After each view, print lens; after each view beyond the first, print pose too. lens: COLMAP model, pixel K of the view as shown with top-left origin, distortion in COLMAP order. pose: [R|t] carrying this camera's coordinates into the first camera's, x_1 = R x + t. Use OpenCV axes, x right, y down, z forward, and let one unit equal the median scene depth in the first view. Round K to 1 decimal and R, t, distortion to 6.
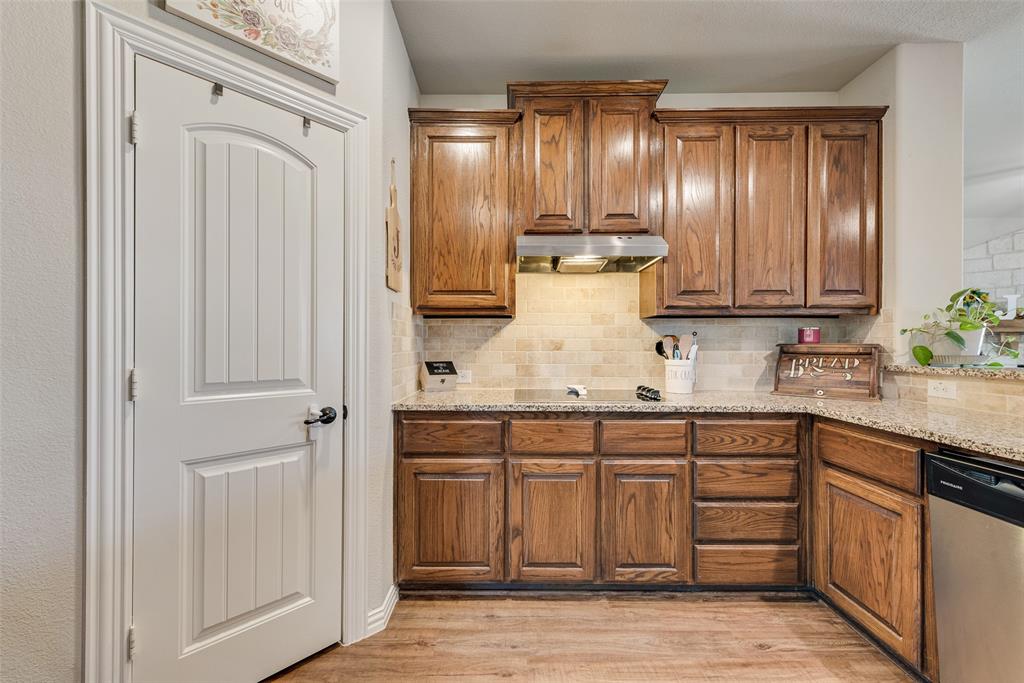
lens RADIAL K [[403.3, 0, 508.0], [0, 403.3, 345.6], [0, 0, 1]] dist [0.015575, -0.004036]
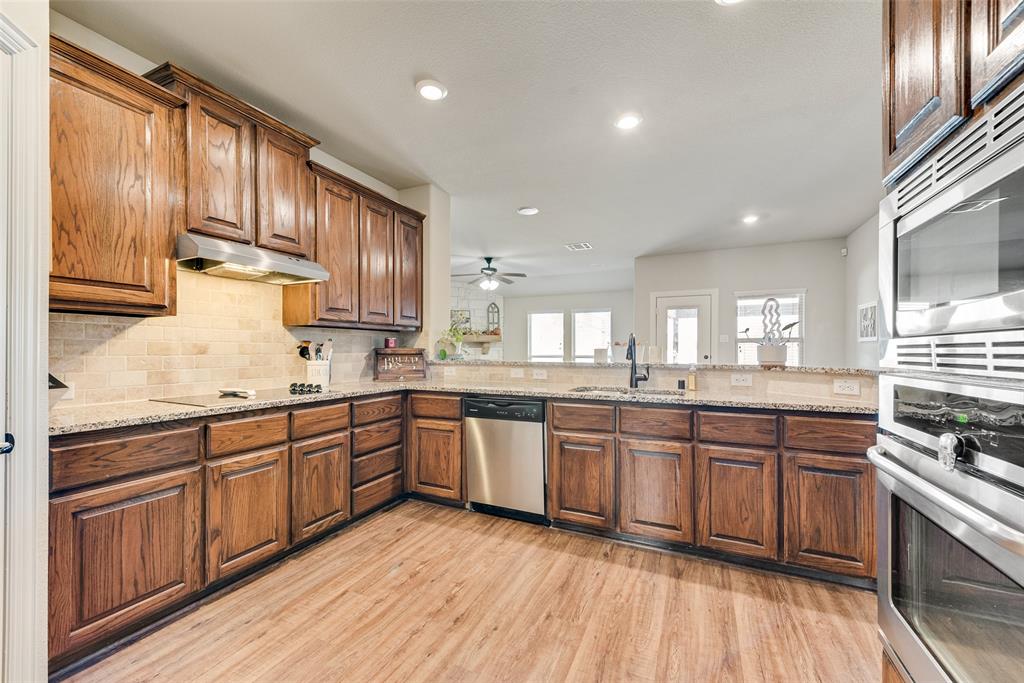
lens RADIAL K [[403.3, 0, 513.2], [0, 403.3, 347.6], [0, 0, 1]] dist [0.015575, -0.004036]
pose [[0.418851, 0.003485, 0.908048, -0.584730], [-0.002040, 0.999994, -0.002897, -0.003586], [-0.908052, -0.000640, 0.418856, -0.101686]]
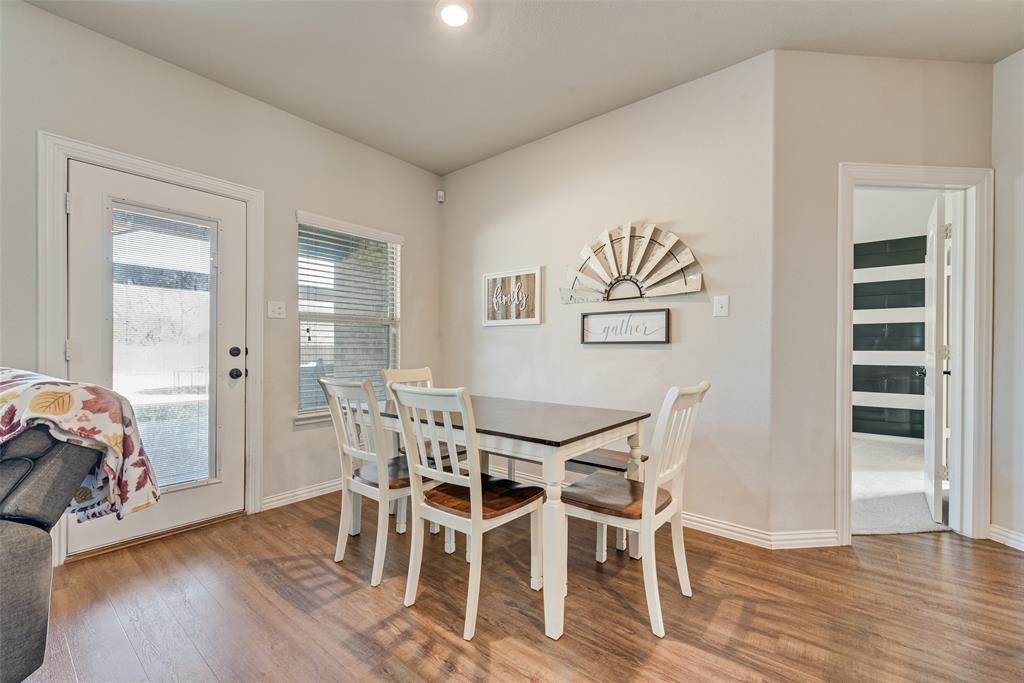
lens RADIAL K [[403.3, 0, 507.7], [0, 403.3, 345.7], [0, 0, 1]] dist [0.015575, -0.004036]
pose [[-0.779776, -0.002915, 0.626051, 1.552425], [-0.004928, 0.999987, -0.001481, 0.038879], [-0.626039, -0.004240, -0.779780, 0.339466]]
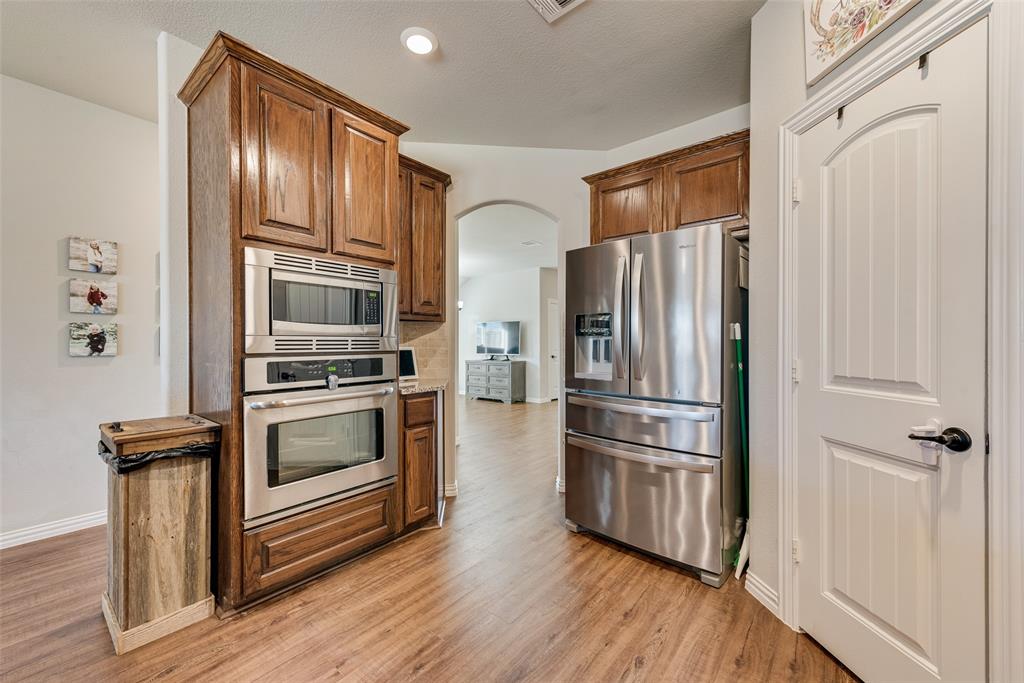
lens RADIAL K [[403.3, 0, 511.8], [0, 403.3, 343.3], [0, 0, 1]] dist [0.015575, -0.004036]
pose [[-0.634867, -0.002075, -0.772619, 0.505997], [0.001044, 0.999993, -0.003543, 0.003413], [0.772621, -0.003056, -0.634861, 0.708830]]
